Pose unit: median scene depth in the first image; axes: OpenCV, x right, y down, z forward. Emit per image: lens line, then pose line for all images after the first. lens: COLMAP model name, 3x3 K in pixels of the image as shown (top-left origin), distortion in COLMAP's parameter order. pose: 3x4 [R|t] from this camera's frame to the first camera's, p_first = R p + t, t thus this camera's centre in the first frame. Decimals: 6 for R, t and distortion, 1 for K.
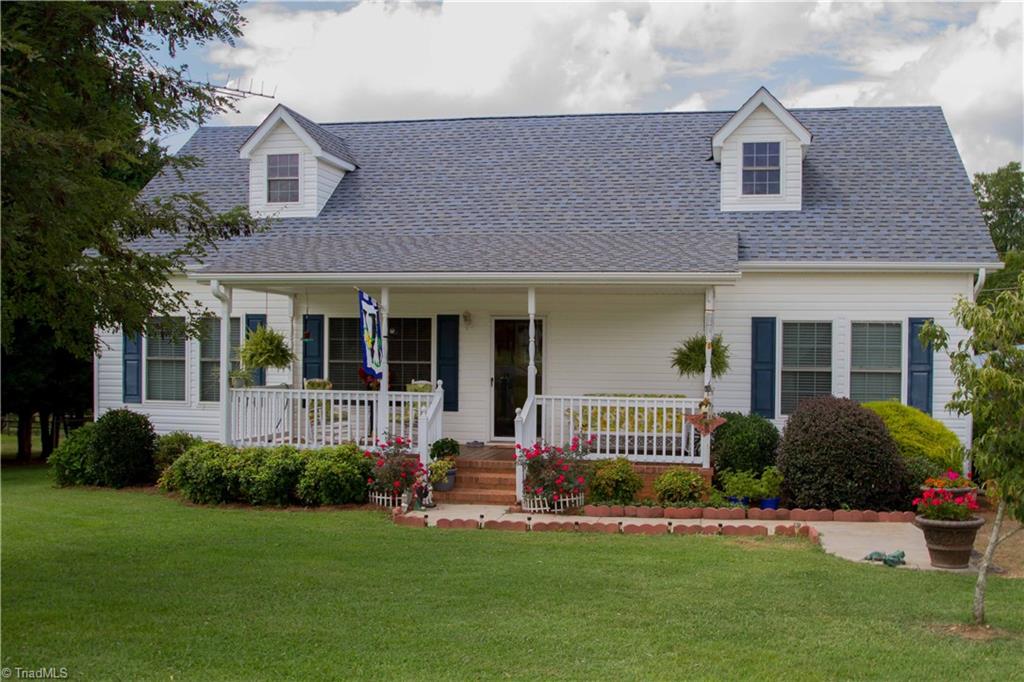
lens RADIAL K [[1076.4, 0, 512.0], [0, 1076.4, 341.0], [0, 0, 1]] dist [-0.061095, 0.000536]
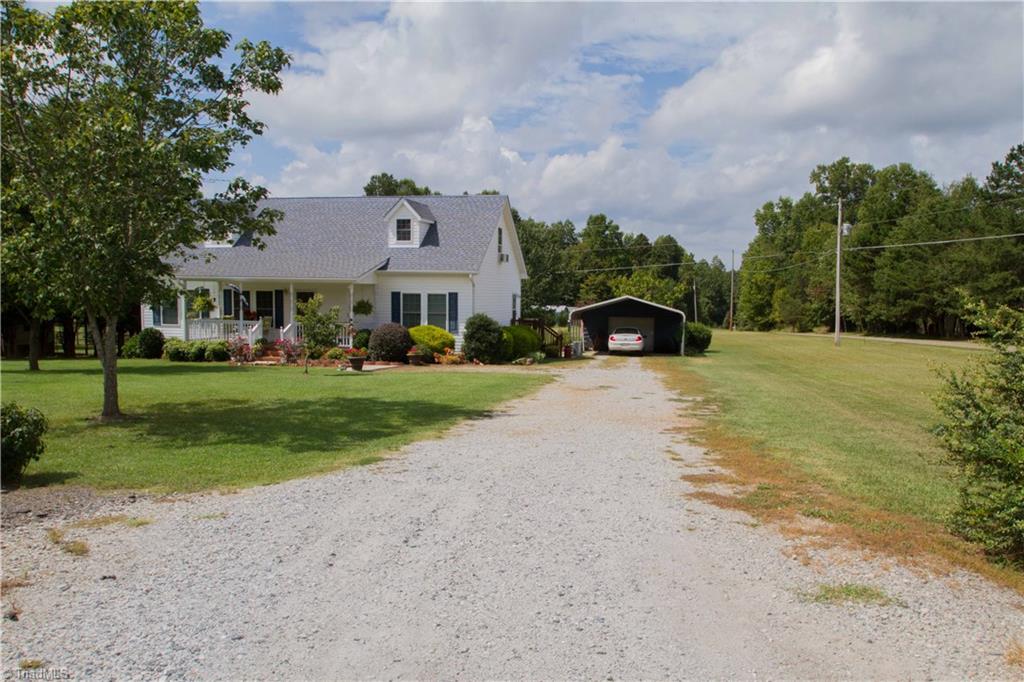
lens RADIAL K [[889.2, 0, 512.0], [0, 889.2, 341.0], [0, 0, 1]] dist [-0.006706, -0.002416]
pose [[0.999028, 0.003757, -0.043910, 0.606457], [-0.000610, 0.997442, 0.071474, -0.057017], [0.044066, -0.071378, 0.996475, -1.098197]]
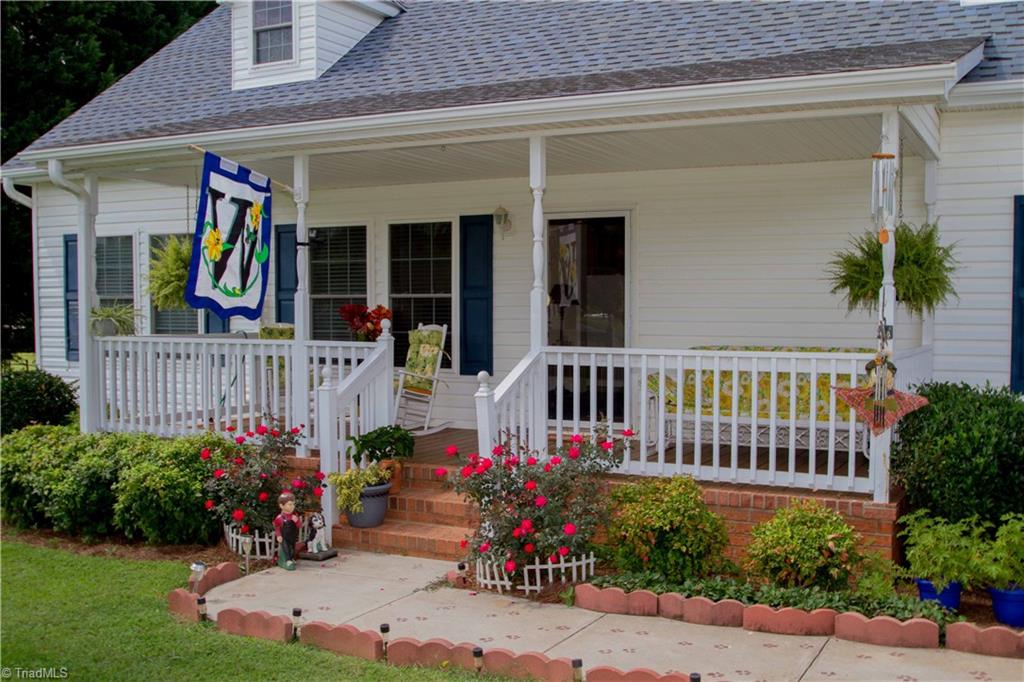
lens RADIAL K [[1093.0, 0, 513.8], [0, 1093.0, 357.3], [0, 0, 1]] dist [-0.062360, -0.003589]
pose [[0.961308, 0.003291, -0.275455, 0.137168], [0.010747, 0.998719, 0.049438, 0.026511], [0.275265, -0.050486, 0.960042, 0.444517]]
